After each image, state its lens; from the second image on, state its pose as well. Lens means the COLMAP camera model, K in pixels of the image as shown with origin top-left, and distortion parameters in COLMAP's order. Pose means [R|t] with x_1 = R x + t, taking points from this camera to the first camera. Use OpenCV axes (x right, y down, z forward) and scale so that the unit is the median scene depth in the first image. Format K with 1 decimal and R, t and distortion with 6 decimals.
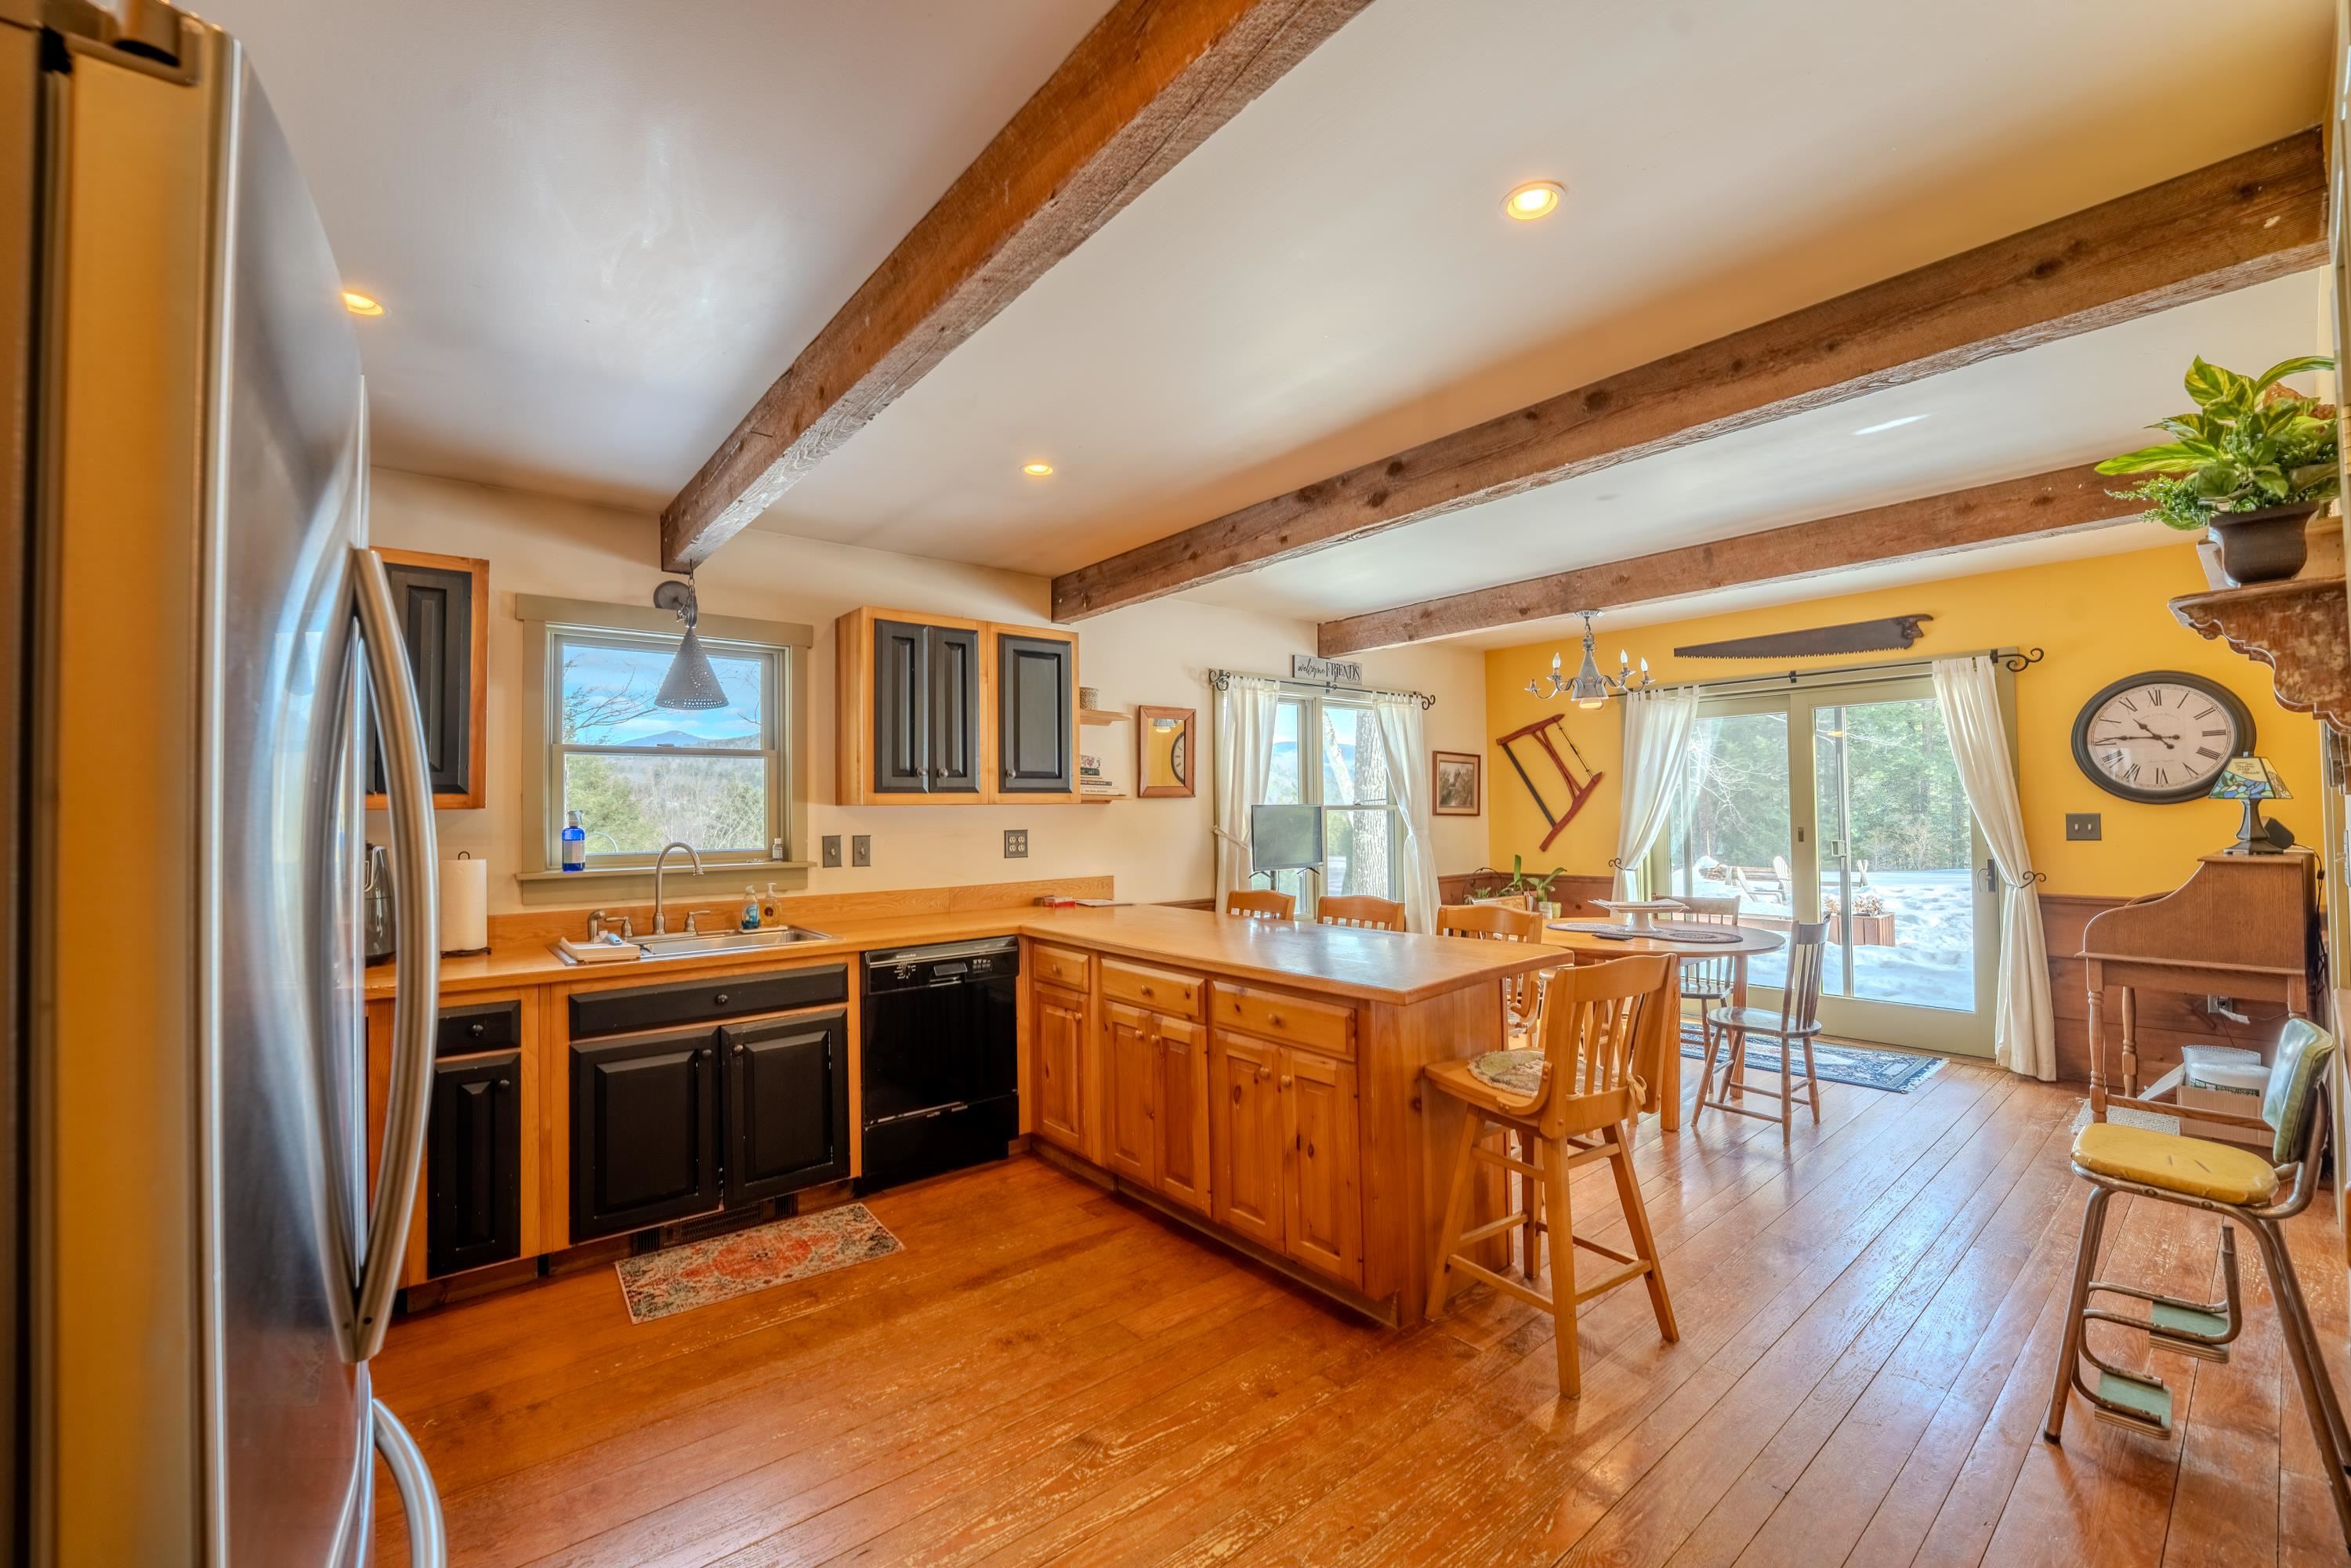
lens RADIAL K [[956.2, 0, 1175.3], [0, 956.2, 776.5], [0, 0, 1]] dist [-0.030704, 0.004122]
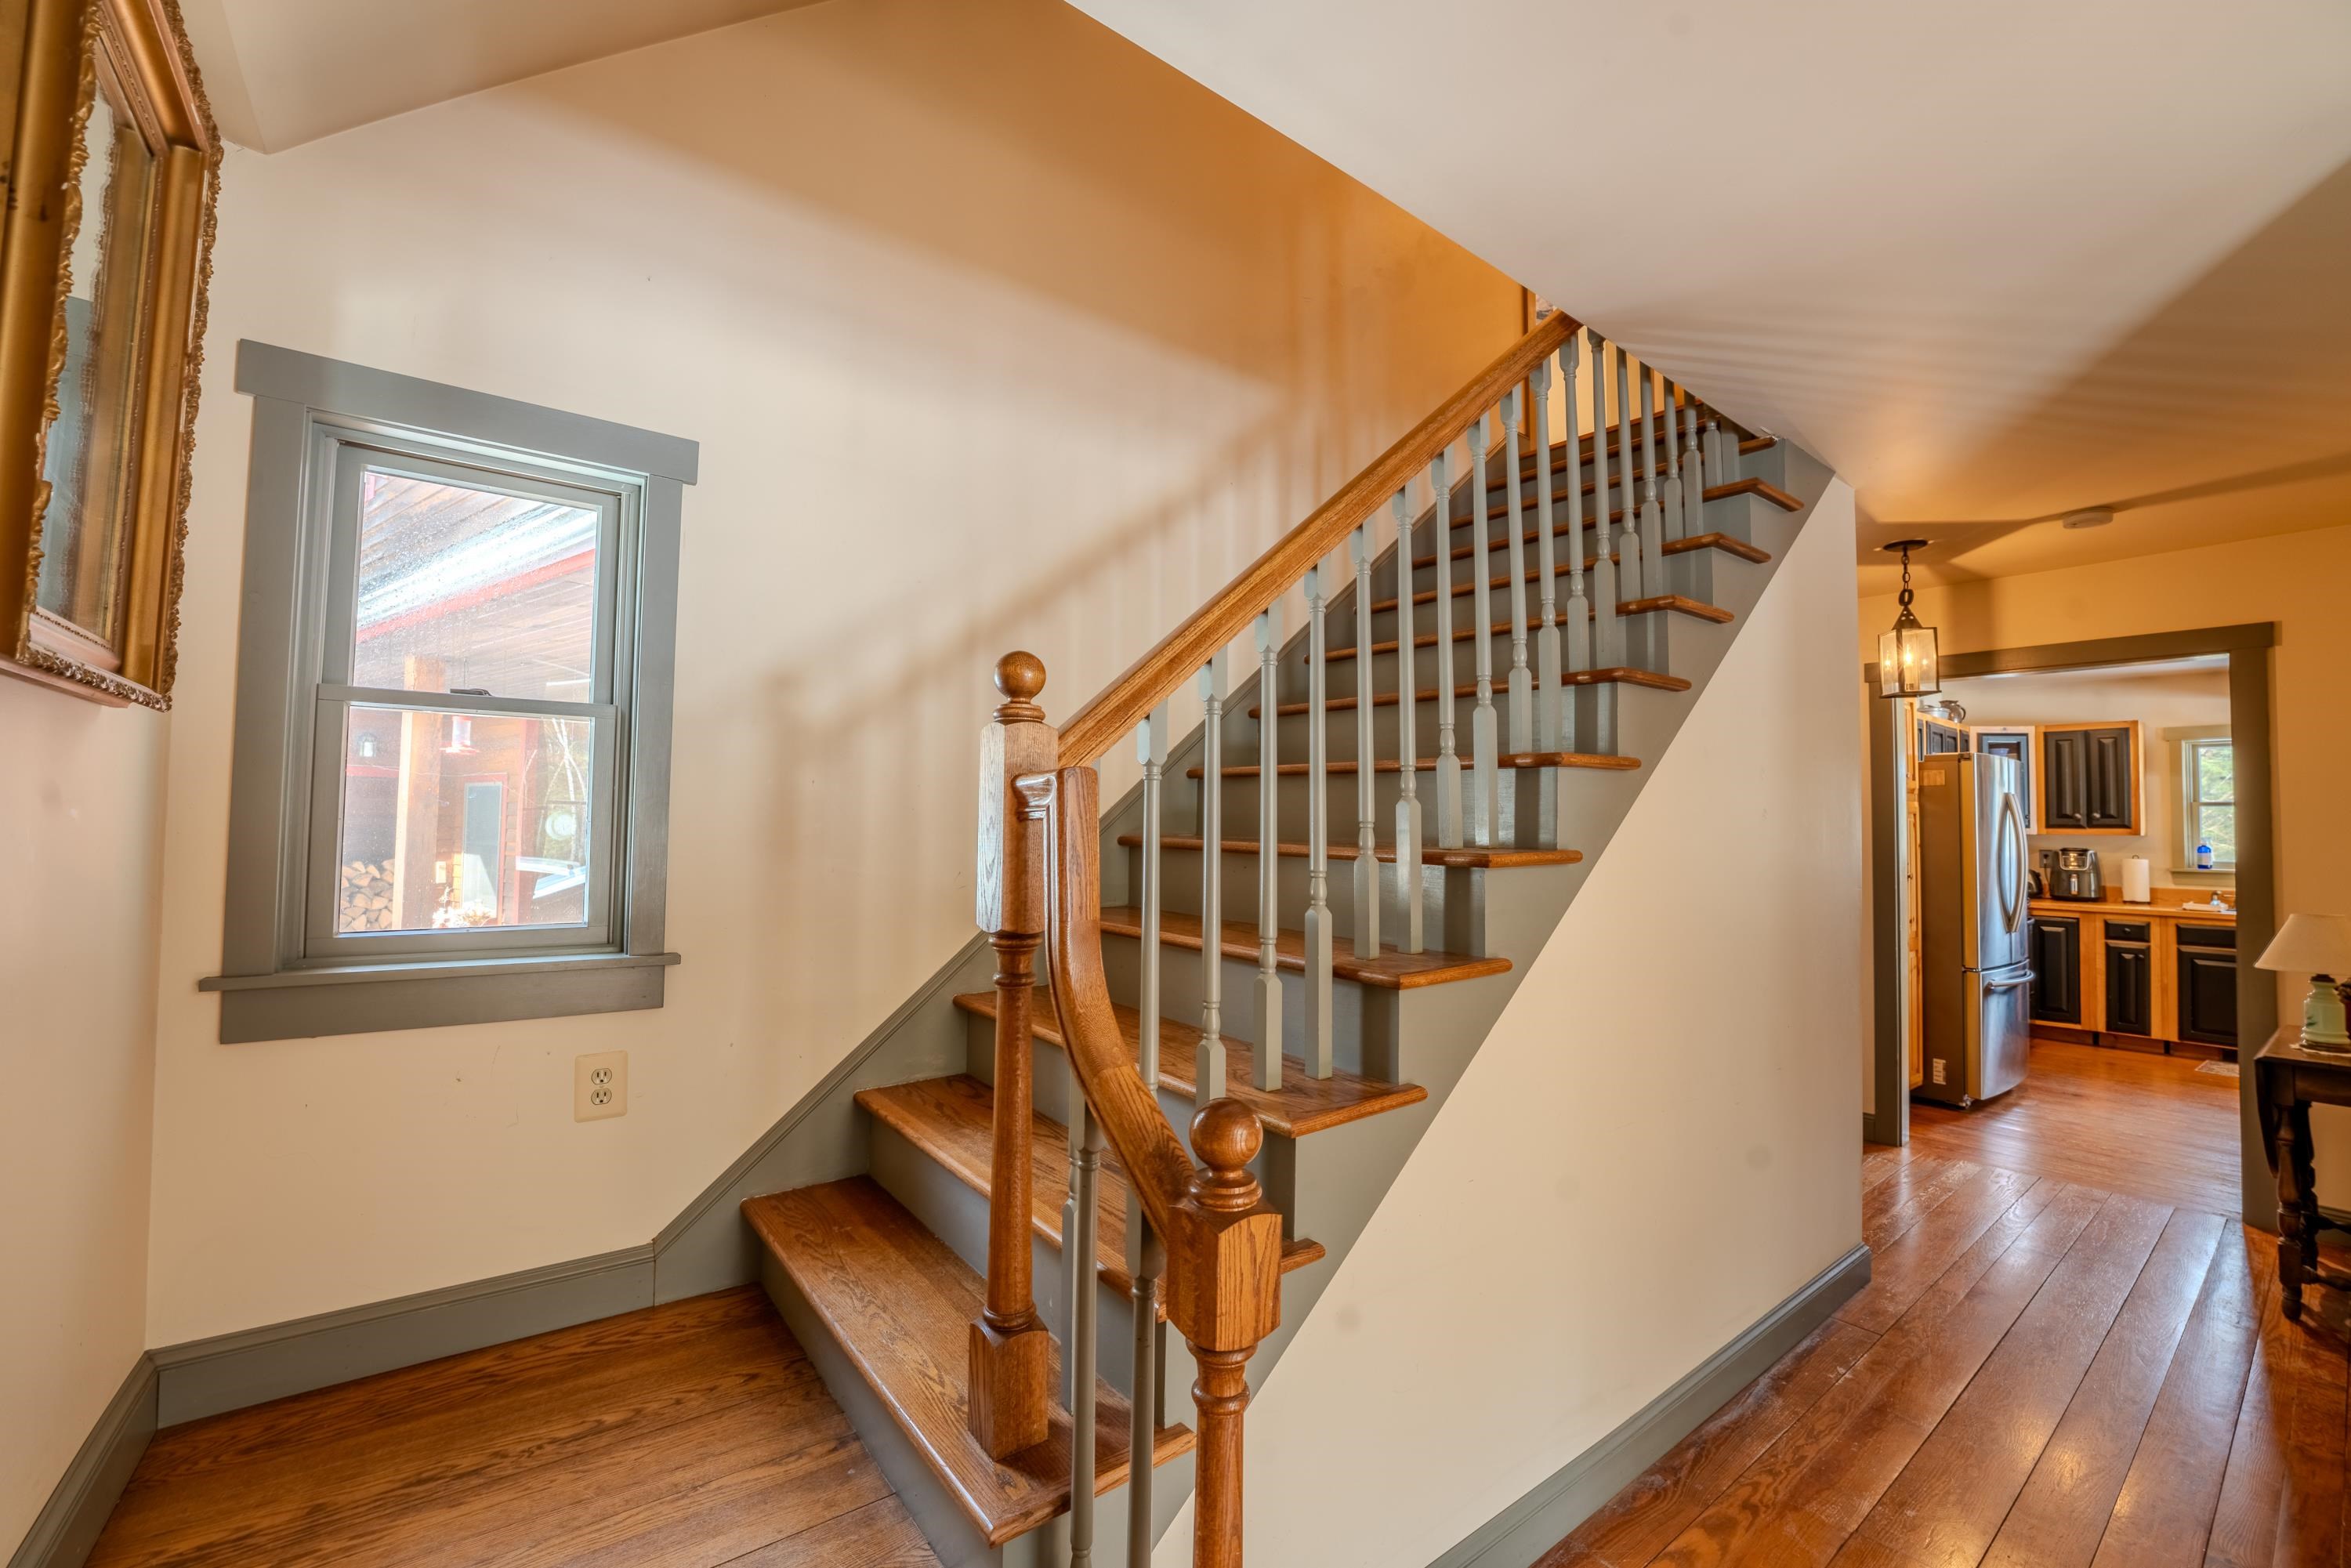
lens RADIAL K [[956.2, 0, 1177.8], [0, 956.2, 779.9], [0, 0, 1]] dist [-0.030704, 0.004122]
pose [[-0.033373, -0.027009, -0.999078, 1.292262], [0.021449, 0.999385, -0.027733, -0.072522], [0.999213, -0.022355, -0.032773, -0.997262]]
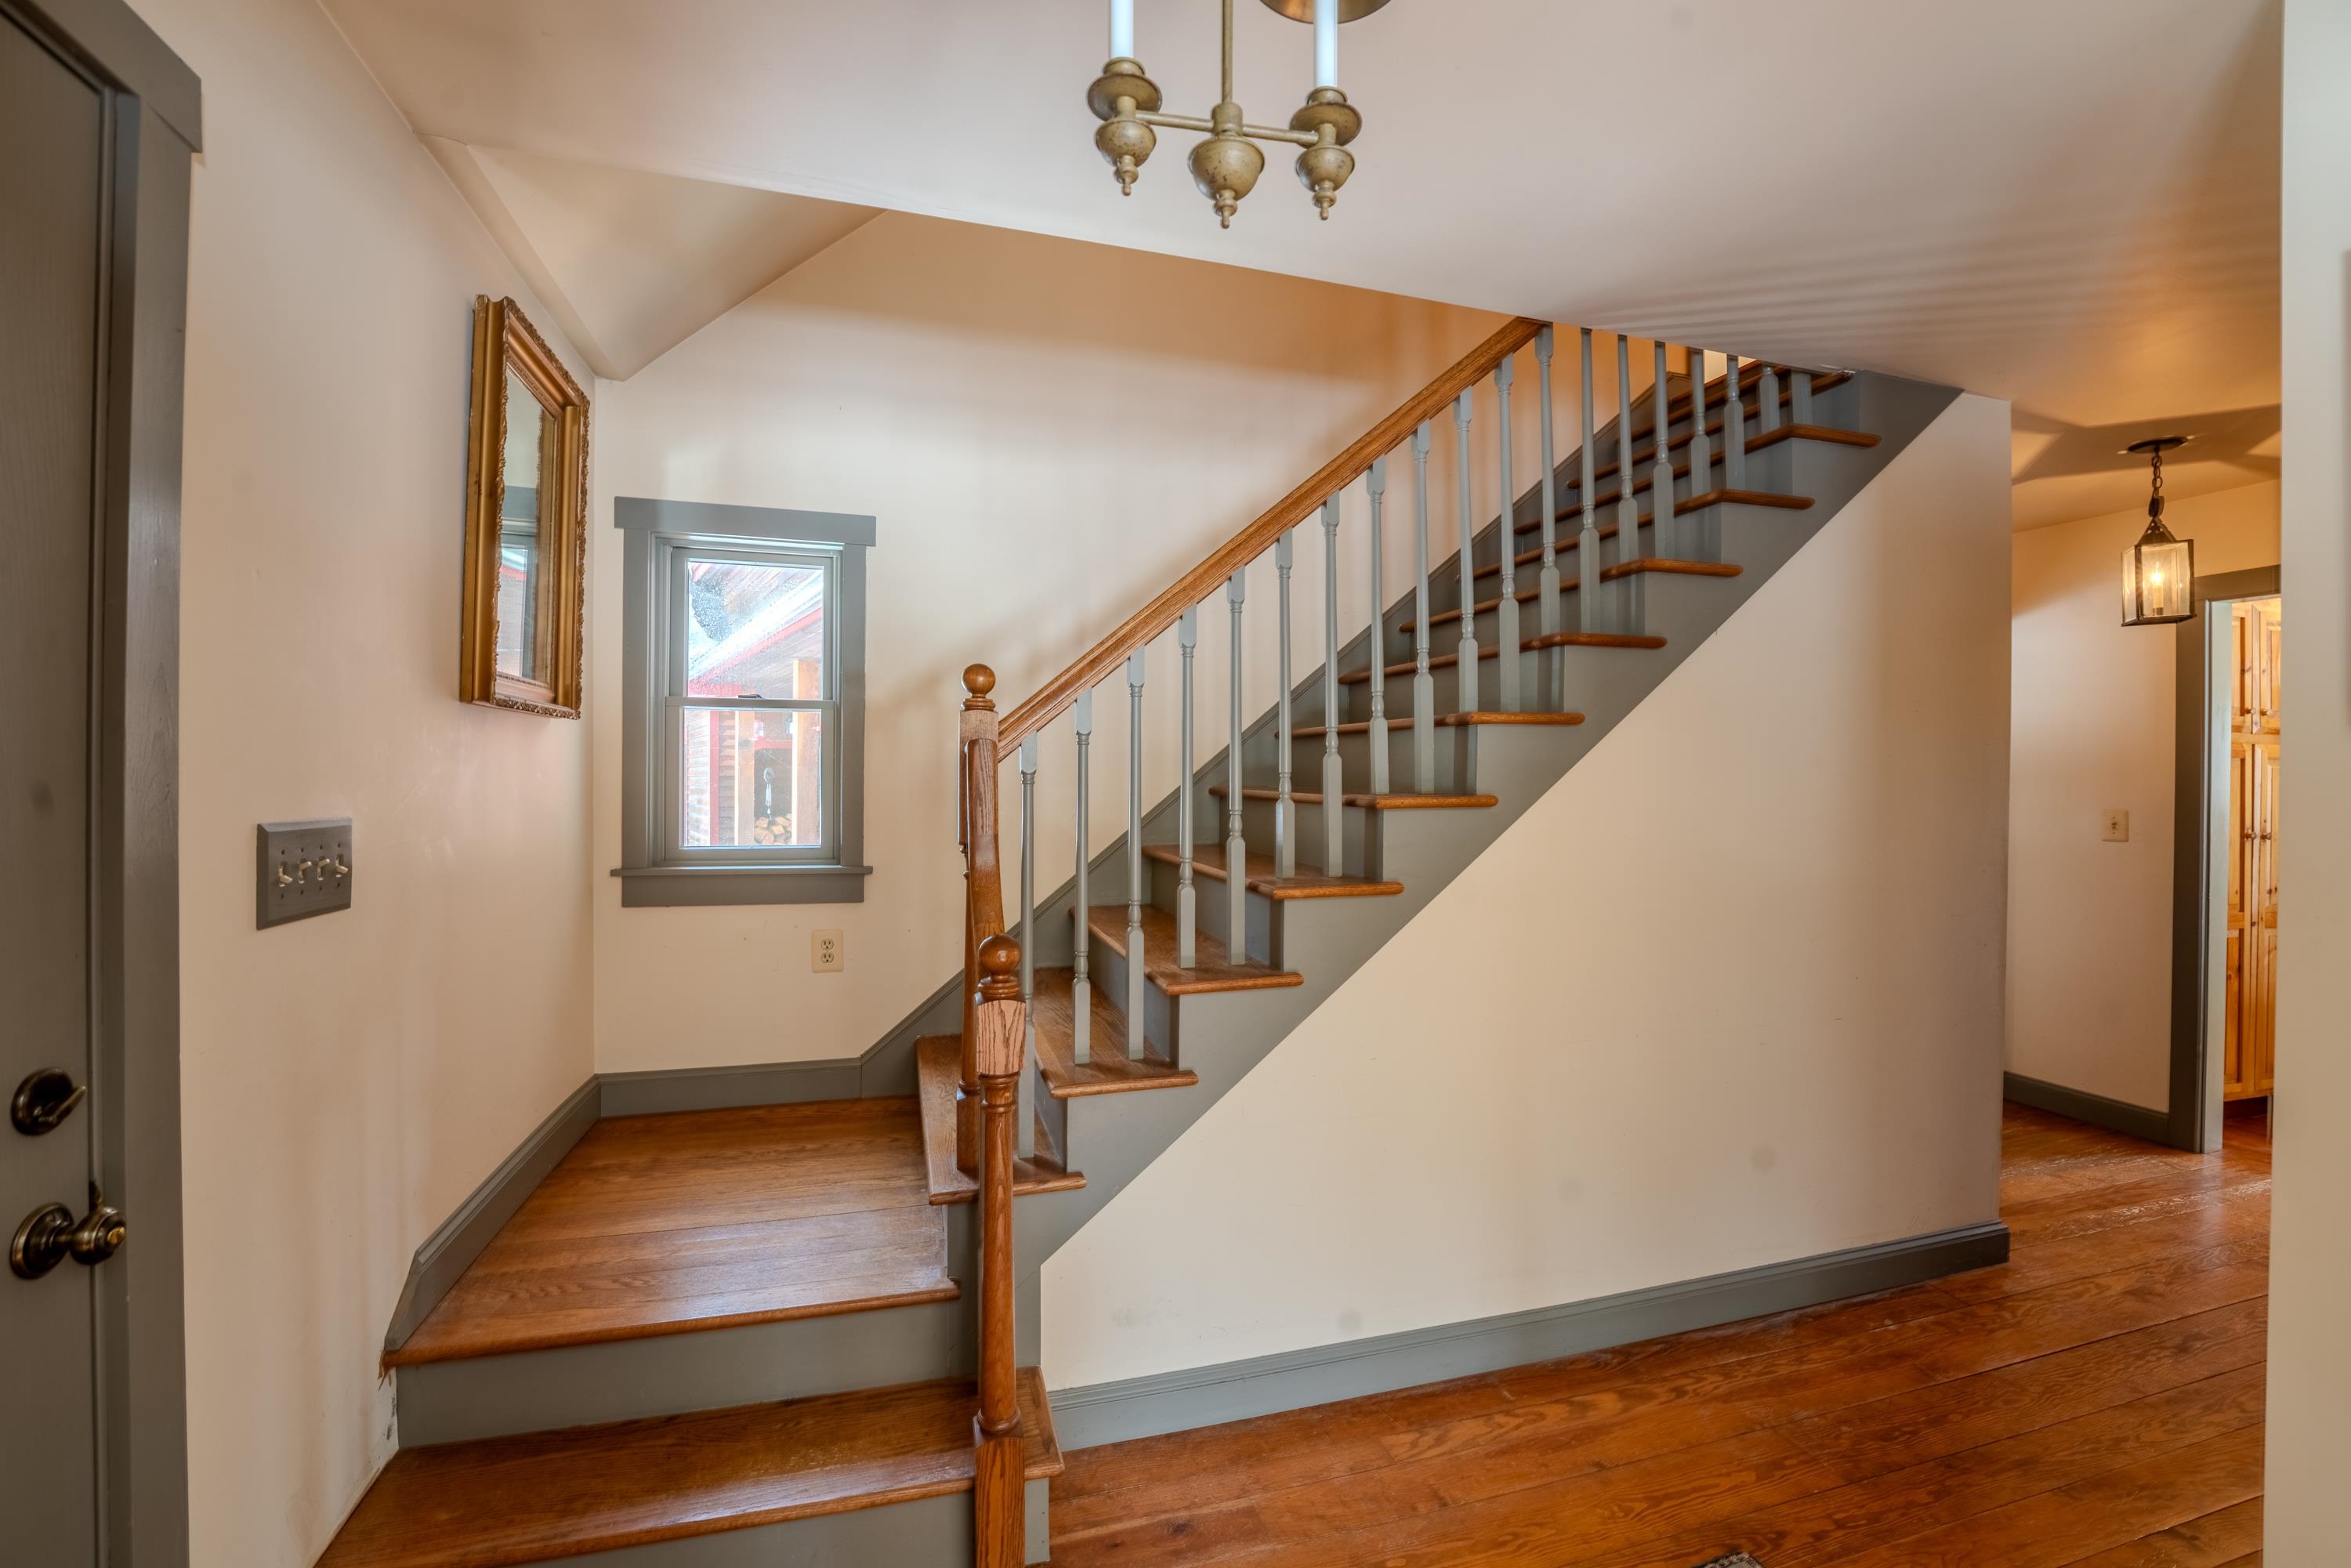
lens RADIAL K [[956.2, 0, 1165.9], [0, 956.2, 777.6], [0, 0, 1]] dist [-0.030704, 0.004122]
pose [[-0.392319, 0.015550, -0.919698, 1.404058], [0.033403, 0.999438, 0.002650, -0.064035], [0.919222, -0.029681, -0.392618, -0.750375]]
